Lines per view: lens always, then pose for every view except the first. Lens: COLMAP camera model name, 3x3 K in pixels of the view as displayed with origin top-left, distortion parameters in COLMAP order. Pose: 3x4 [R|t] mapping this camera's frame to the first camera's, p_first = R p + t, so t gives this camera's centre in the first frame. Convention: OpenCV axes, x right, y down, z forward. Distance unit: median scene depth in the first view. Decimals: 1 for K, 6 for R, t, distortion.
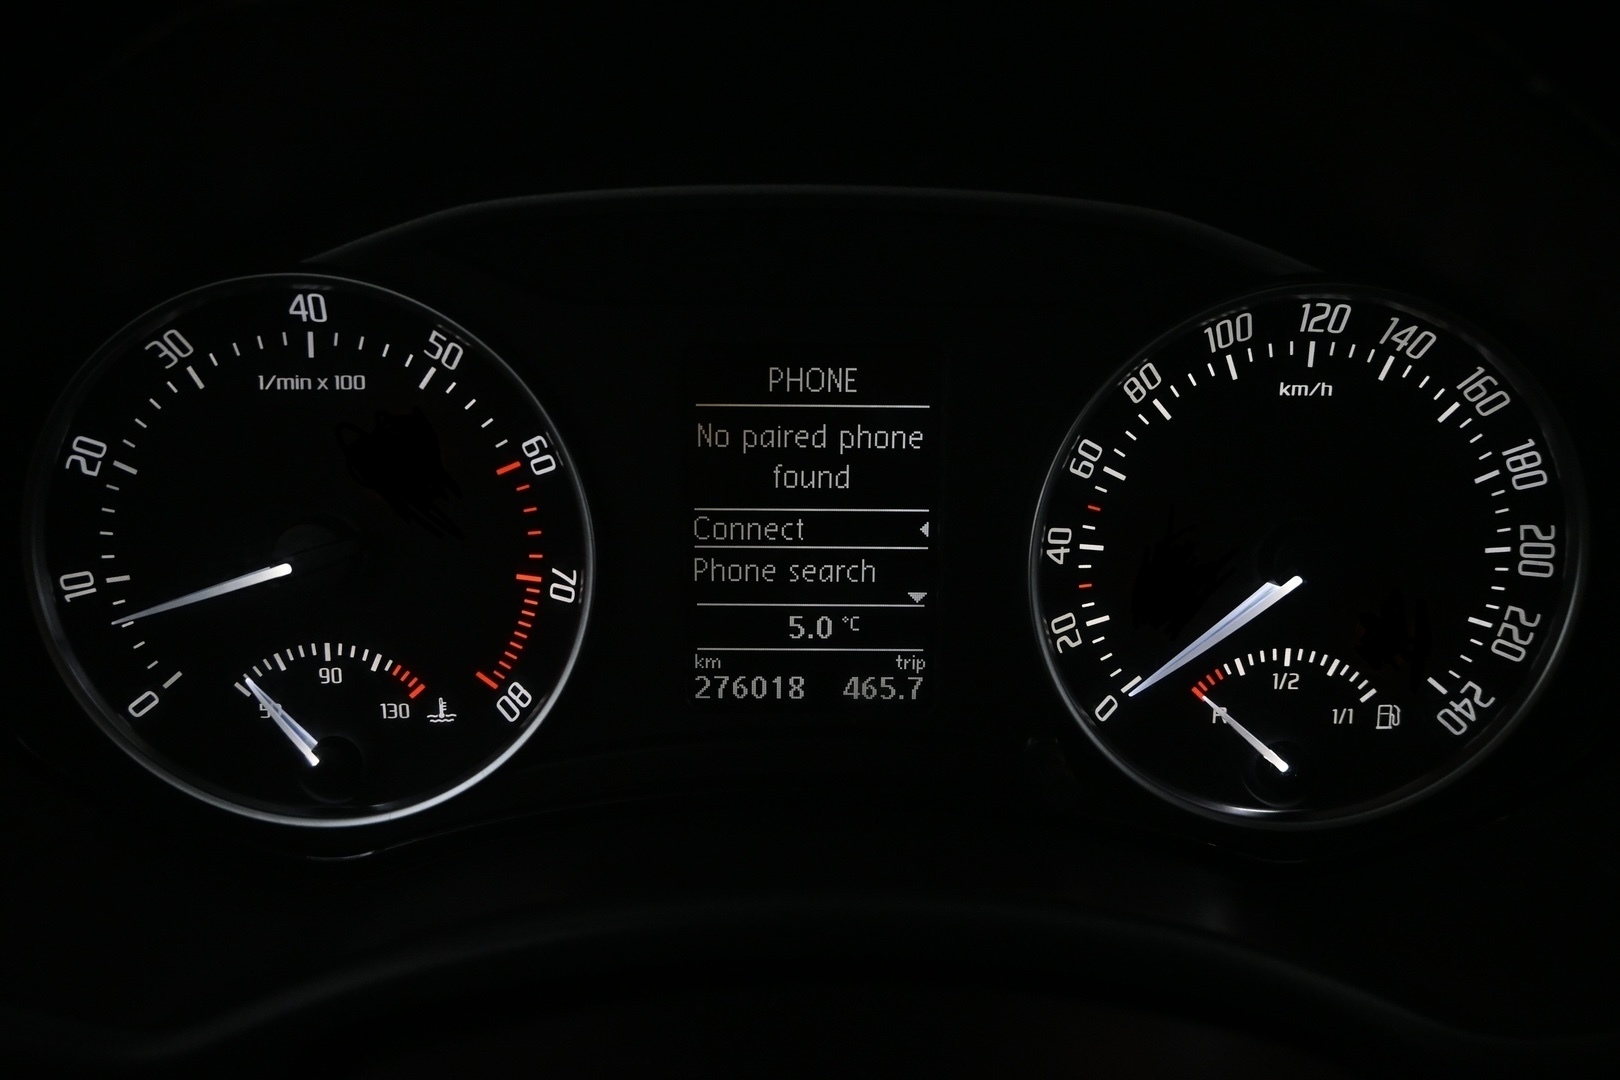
lens RADIAL K [[1320.0, 0, 810.0], [0, 1320.0, 540.0], [0, 0, 1]] dist [-0.012559, -0.006667]
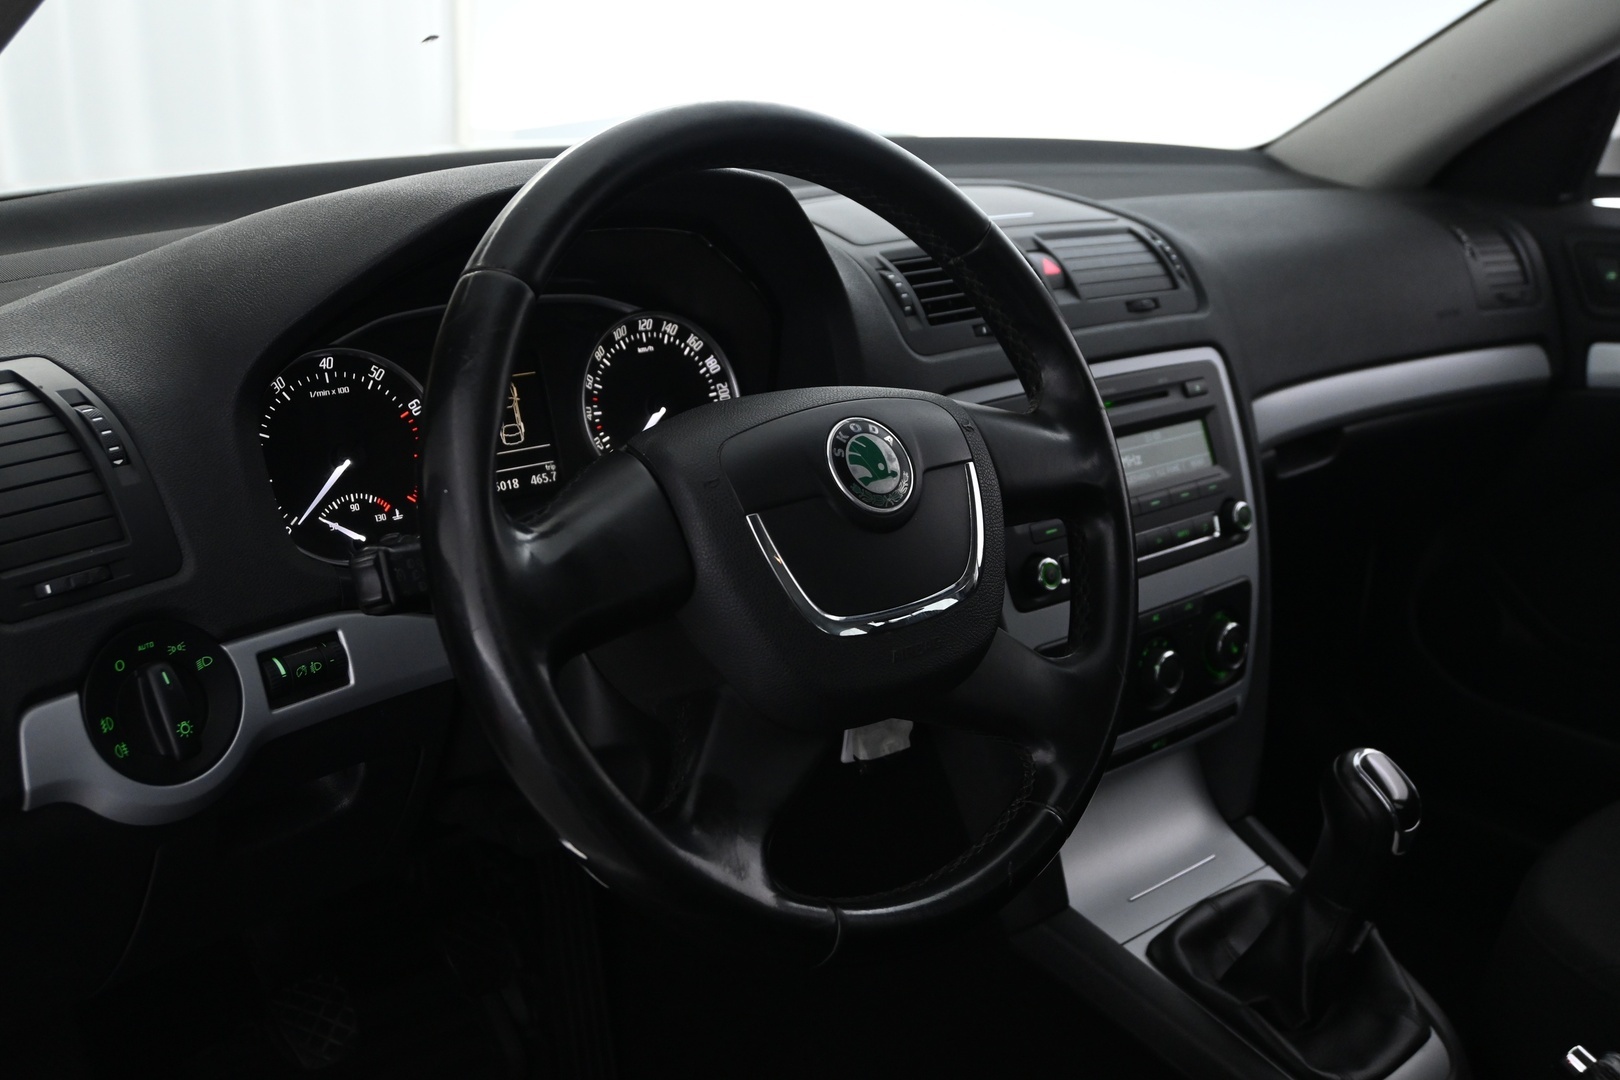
lens RADIAL K [[1647.5, 0, 805.6], [0, 1647.5, 535.0], [0, 0, 1]] dist [0.002330, 0.003365]
pose [[0.756060, -0.188454, 0.626785, -1.744064], [0.309832, 0.946605, -0.089122, 0.719216], [-0.576522, 0.261579, 0.774079, -1.954132]]
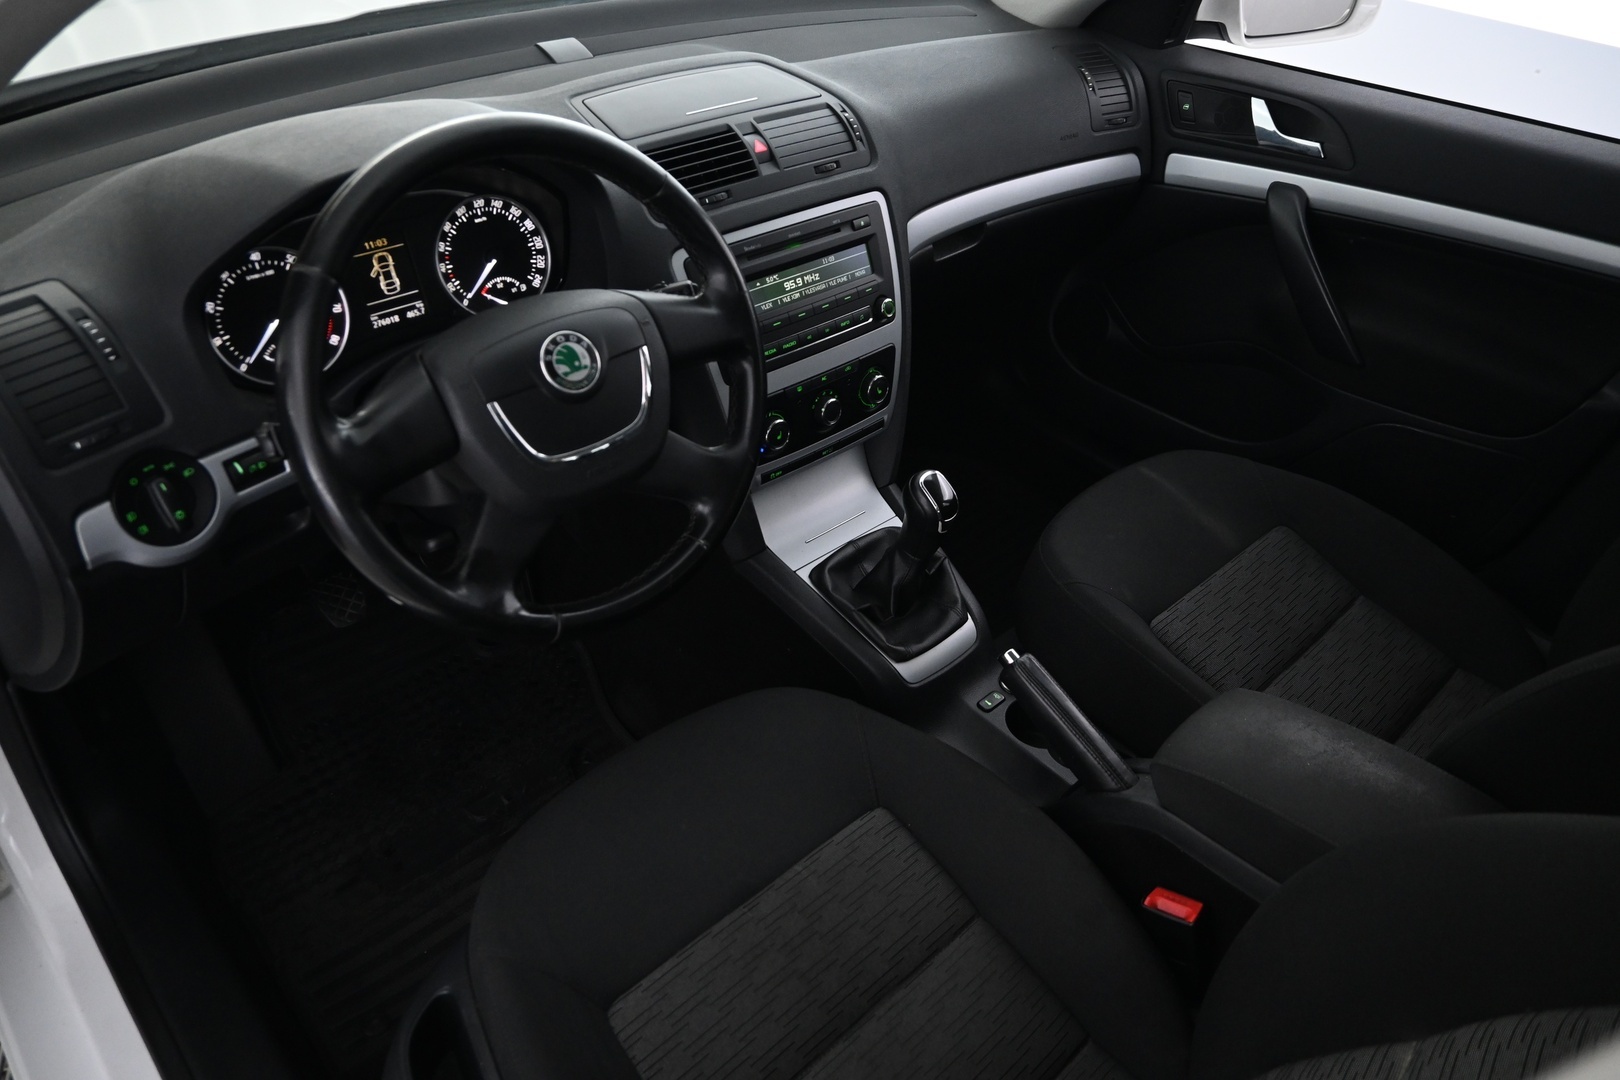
lens RADIAL K [[1117.6, 0, 810.0], [0, 1117.6, 540.0], [0, 0, 1]] dist [-0.007193, 0.005441]
pose [[0.739990, -0.389953, 0.548044, -1.329432], [0.301632, 0.920658, 0.247806, 0.292689], [-0.601194, -0.018066, 0.798899, -2.792213]]
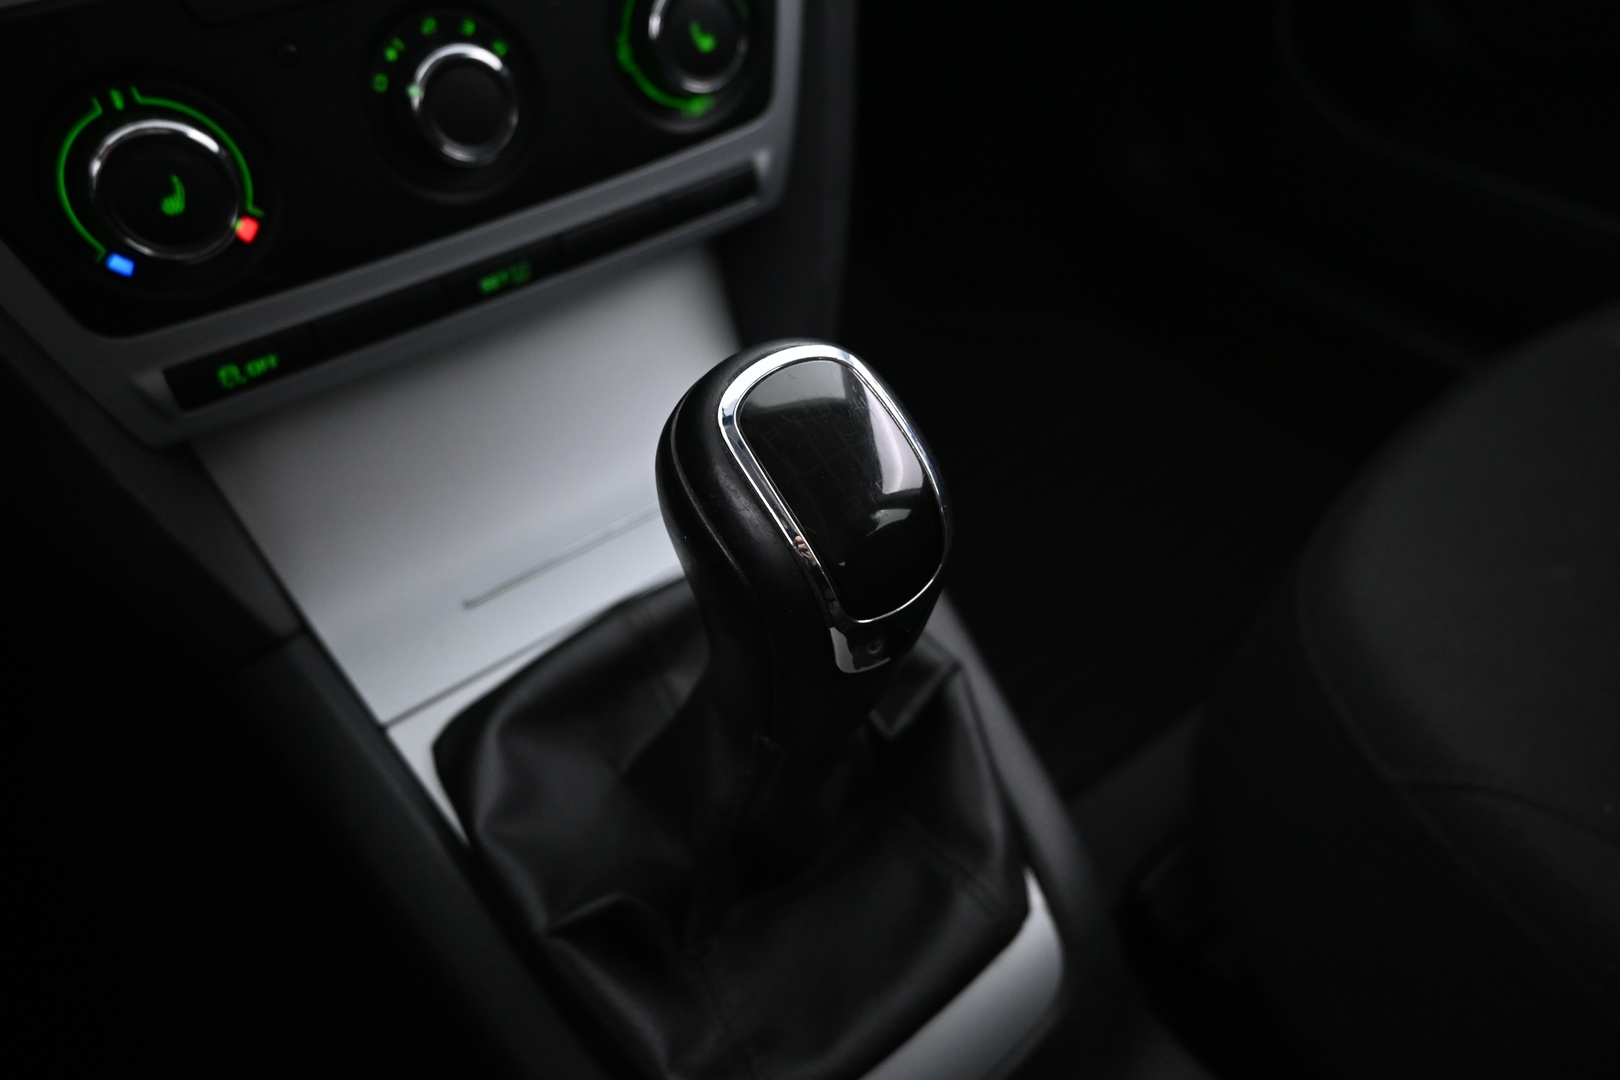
lens RADIAL K [[1117.6, 0, 810.0], [0, 1117.6, 540.0], [0, 0, 1]] dist [-0.007193, 0.005441]
pose [[0.803719, -0.434363, 0.406651, 1.026152], [0.331550, 0.894435, 0.300102, 1.117144], [-0.494076, -0.106372, 0.862887, -0.410377]]
